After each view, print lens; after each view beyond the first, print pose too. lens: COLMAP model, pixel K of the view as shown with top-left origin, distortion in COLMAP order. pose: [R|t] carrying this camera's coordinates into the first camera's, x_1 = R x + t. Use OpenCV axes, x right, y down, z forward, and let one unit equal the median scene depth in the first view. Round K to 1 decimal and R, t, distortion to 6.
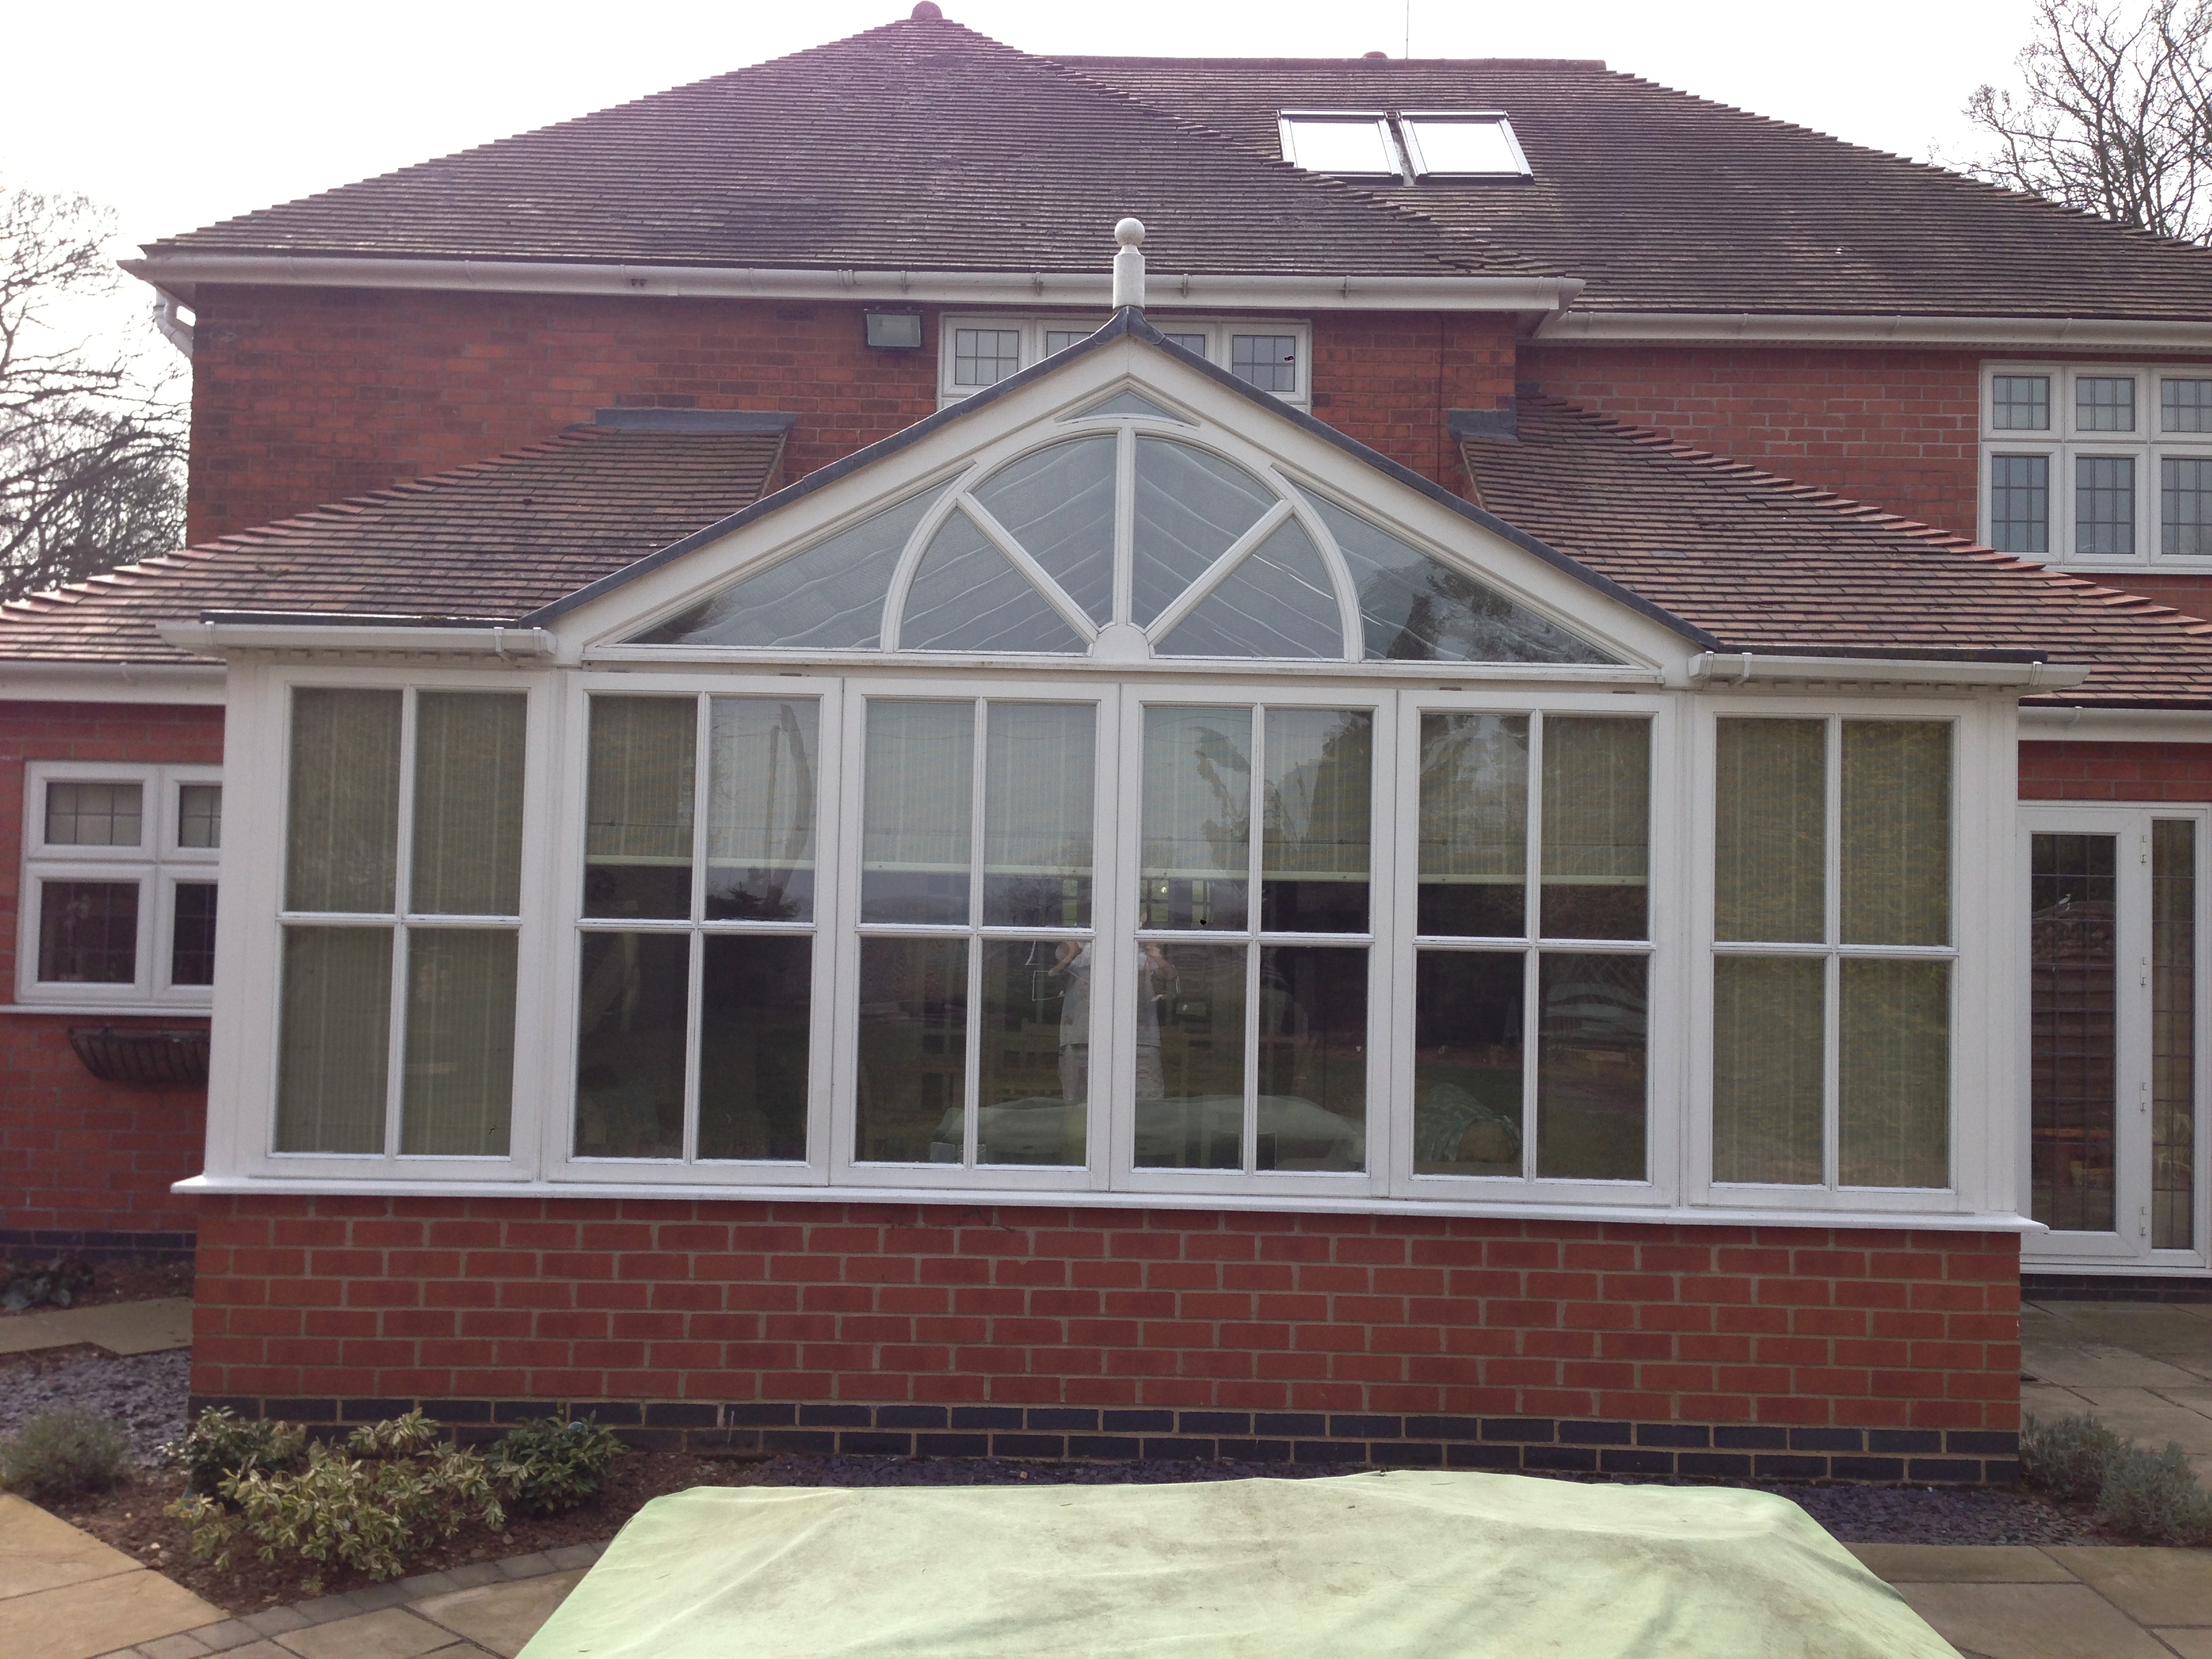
lens RADIAL K [[2019.9, 0, 1094.1], [0, 2019.9, 834.9], [0, 0, 1]] dist [0.141806, -0.235226]
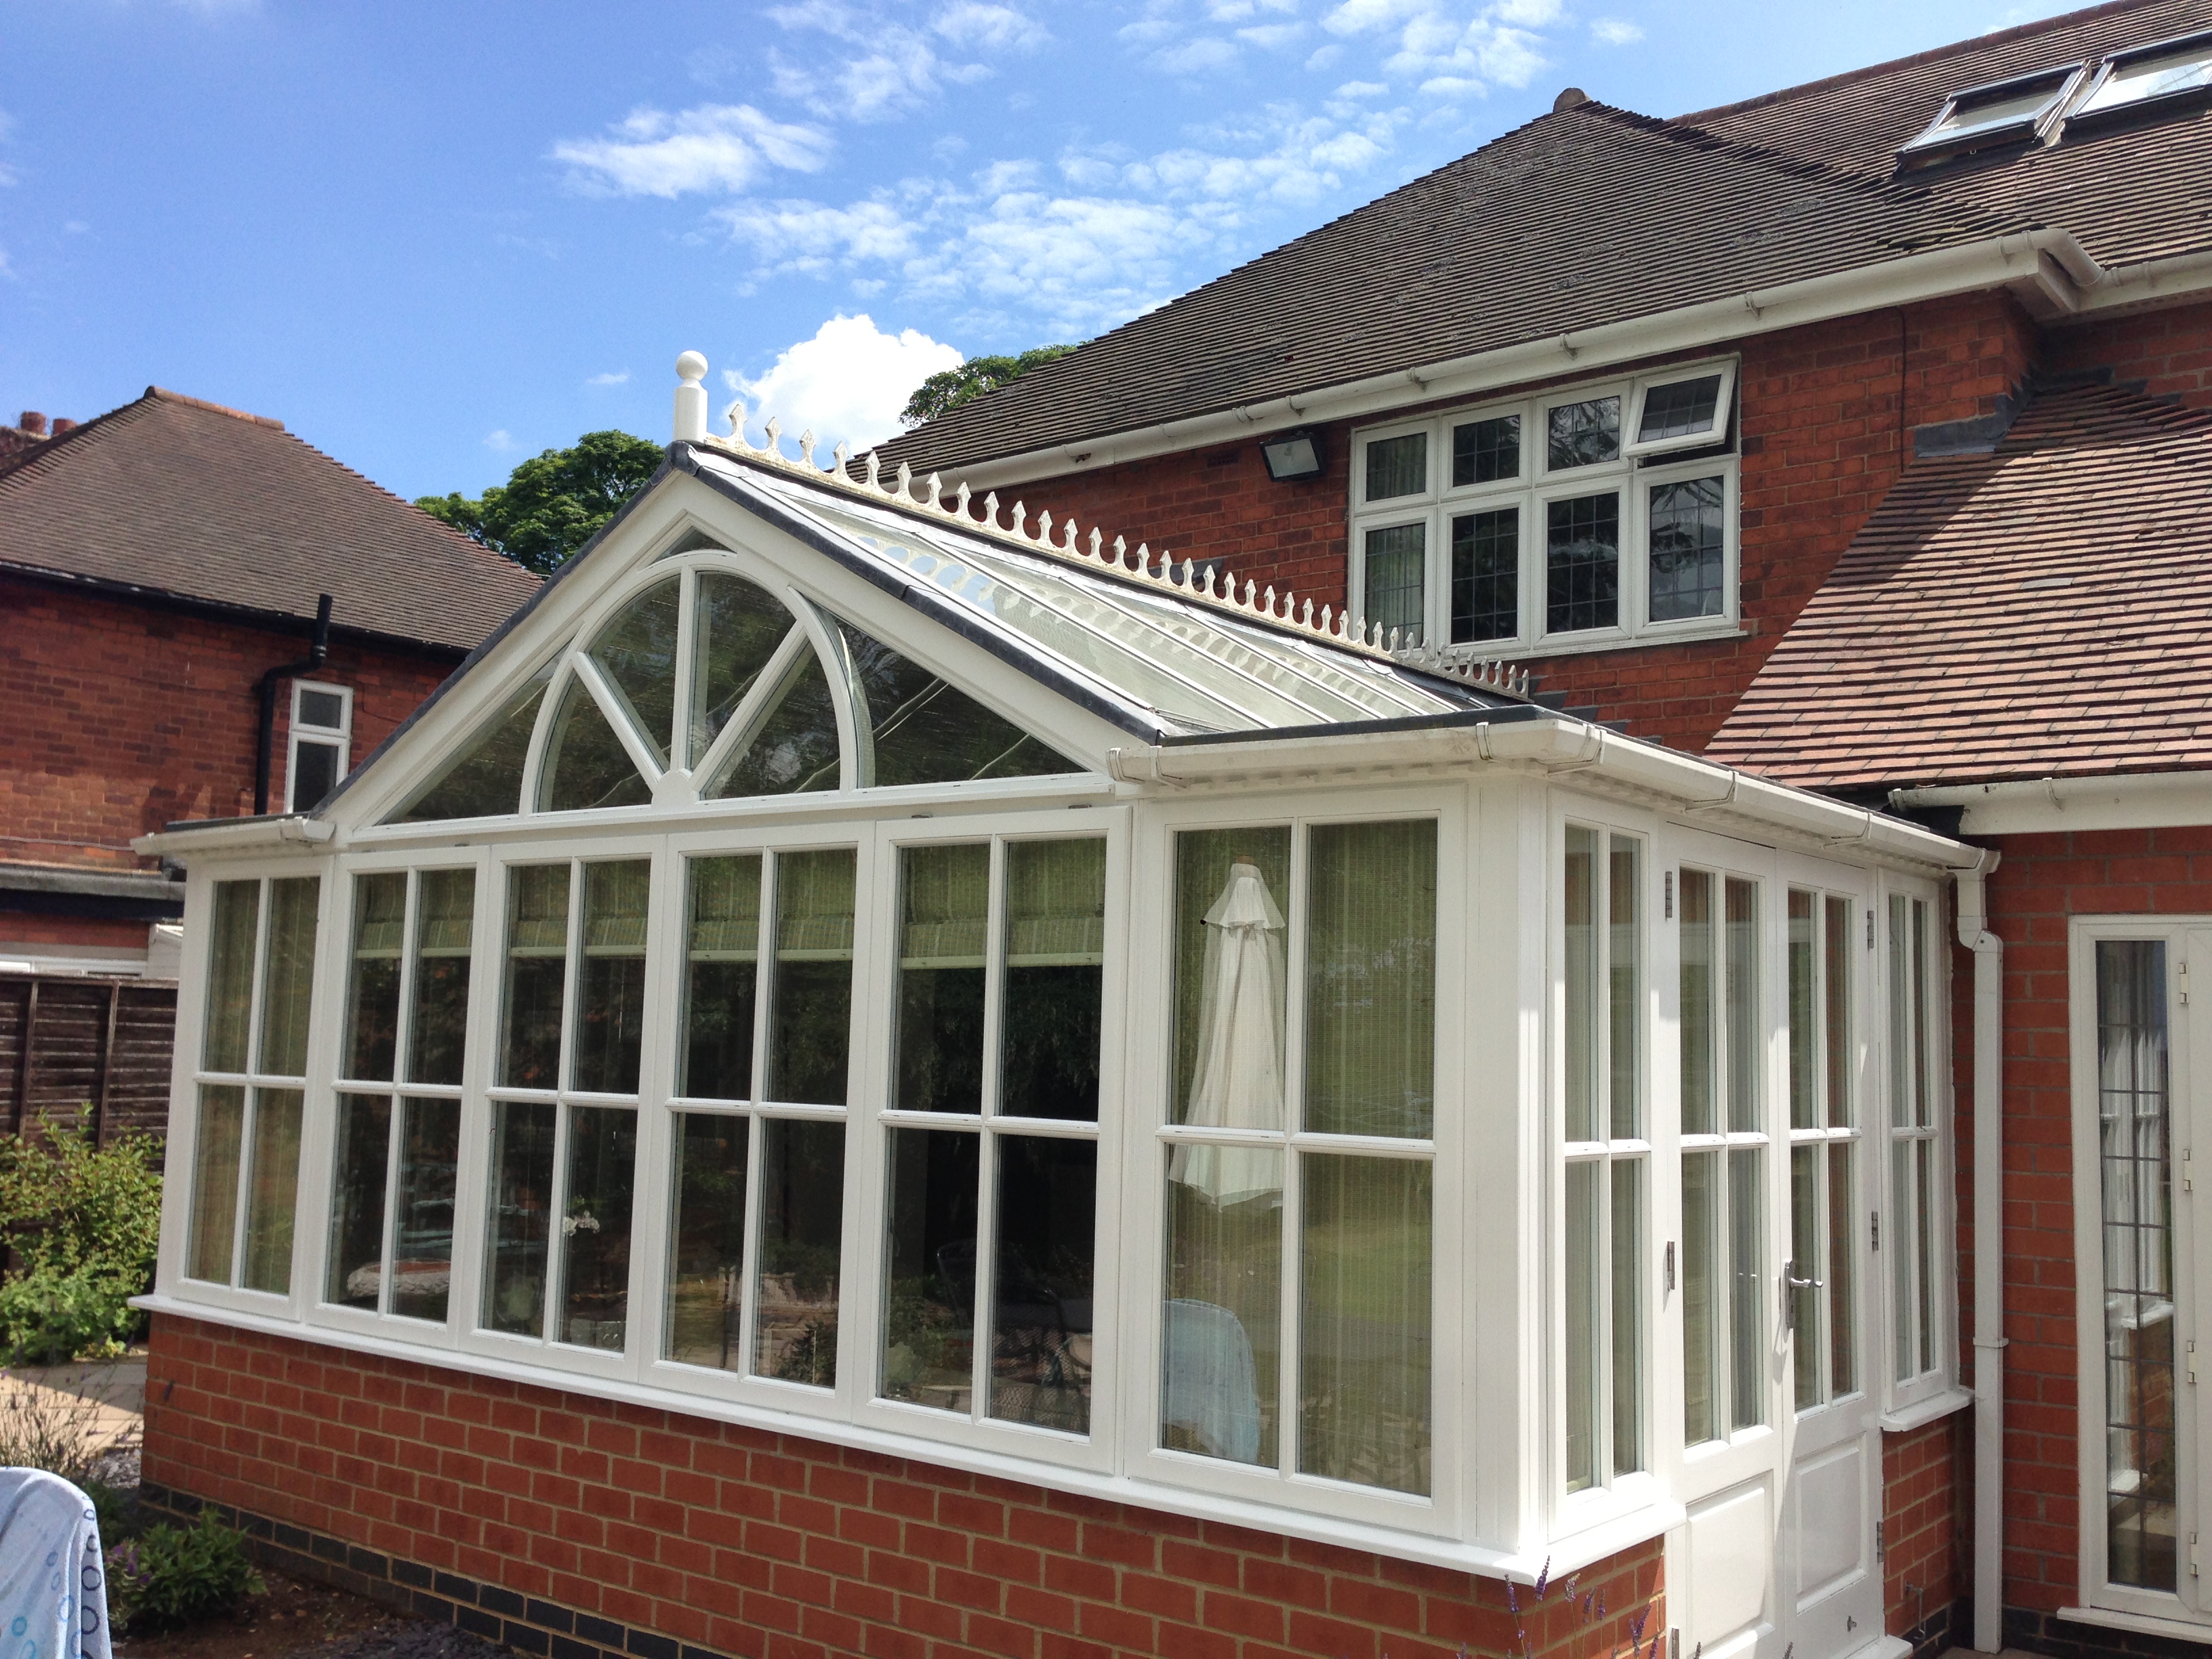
lens RADIAL K [[2033.2, 0, 1112.5], [0, 2033.2, 823.3], [0, 0, 1]] dist [0.152921, -0.225022]
pose [[0.786880, -0.063820, -0.613797, 0.765422], [0.016403, 0.996450, -0.082578, 0.002195], [0.616888, 0.054911, 0.785133, 0.377095]]
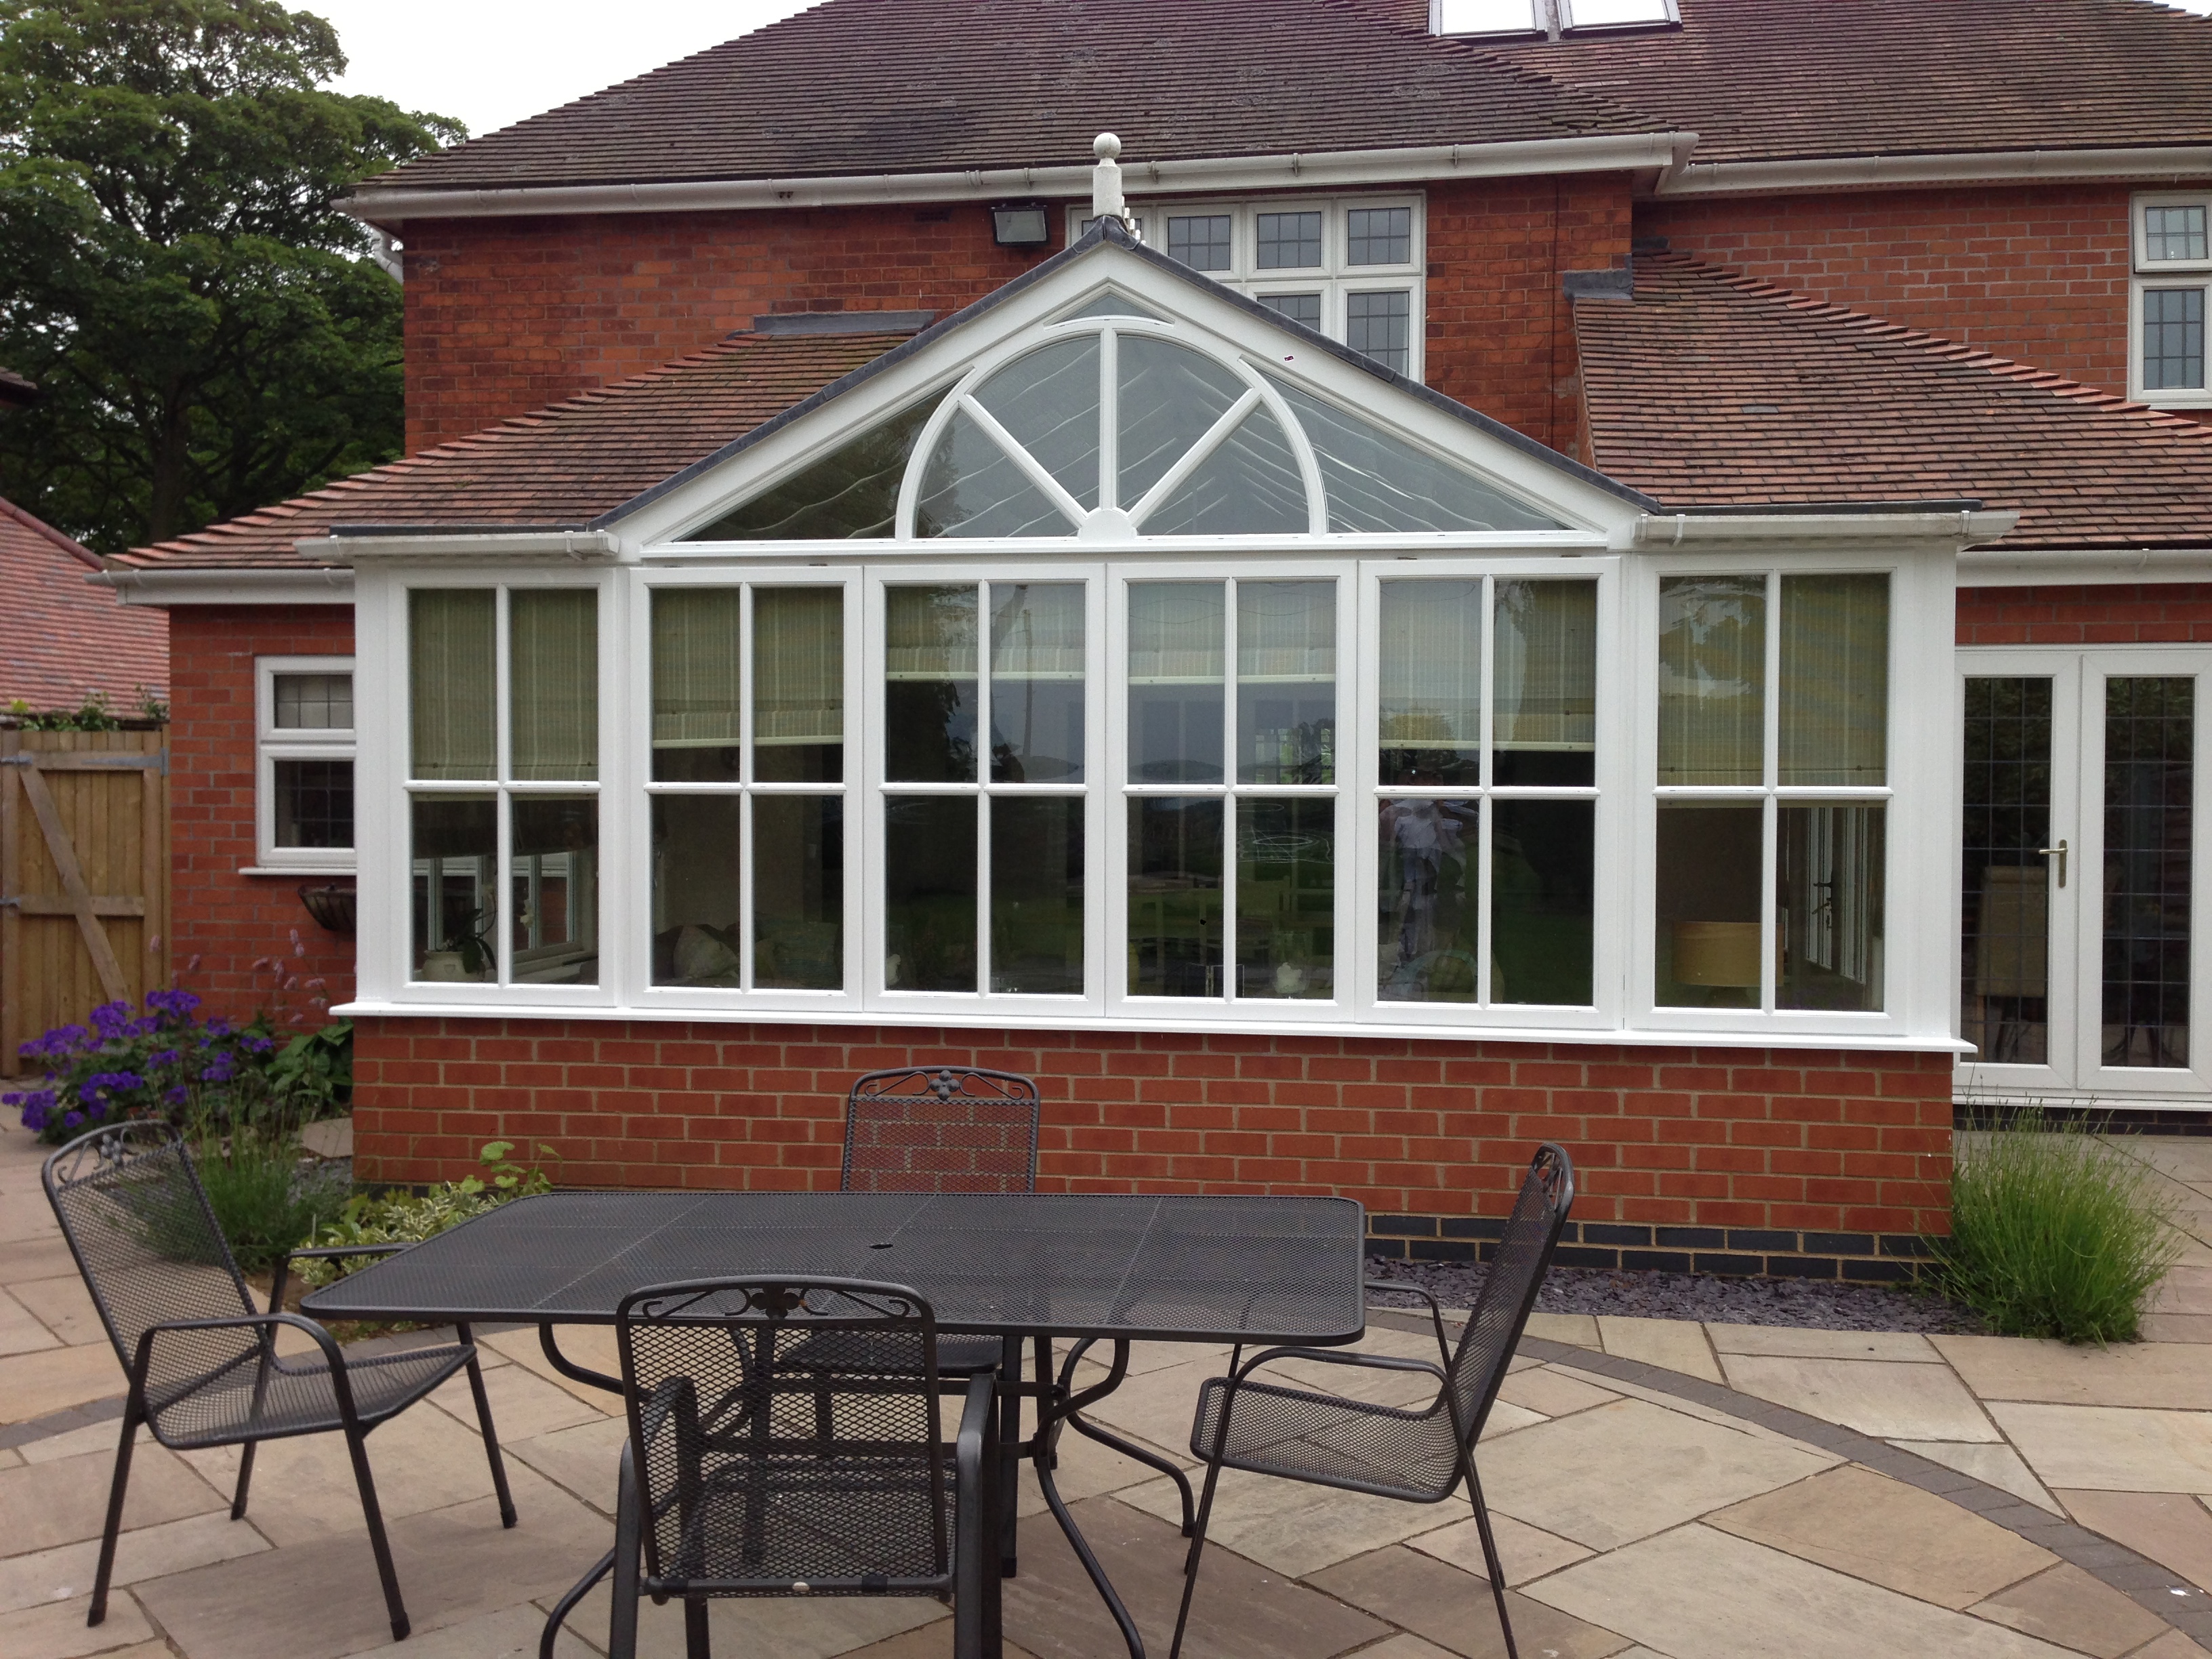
lens RADIAL K [[2019.9, 0, 1094.1], [0, 2019.9, 834.9], [0, 0, 1]] dist [0.141806, -0.235226]
pose [[0.989140, -0.013022, -0.146400, 0.166034], [0.022198, 0.997878, 0.061217, 0.005352], [0.145292, -0.063802, 0.987330, -0.106612]]
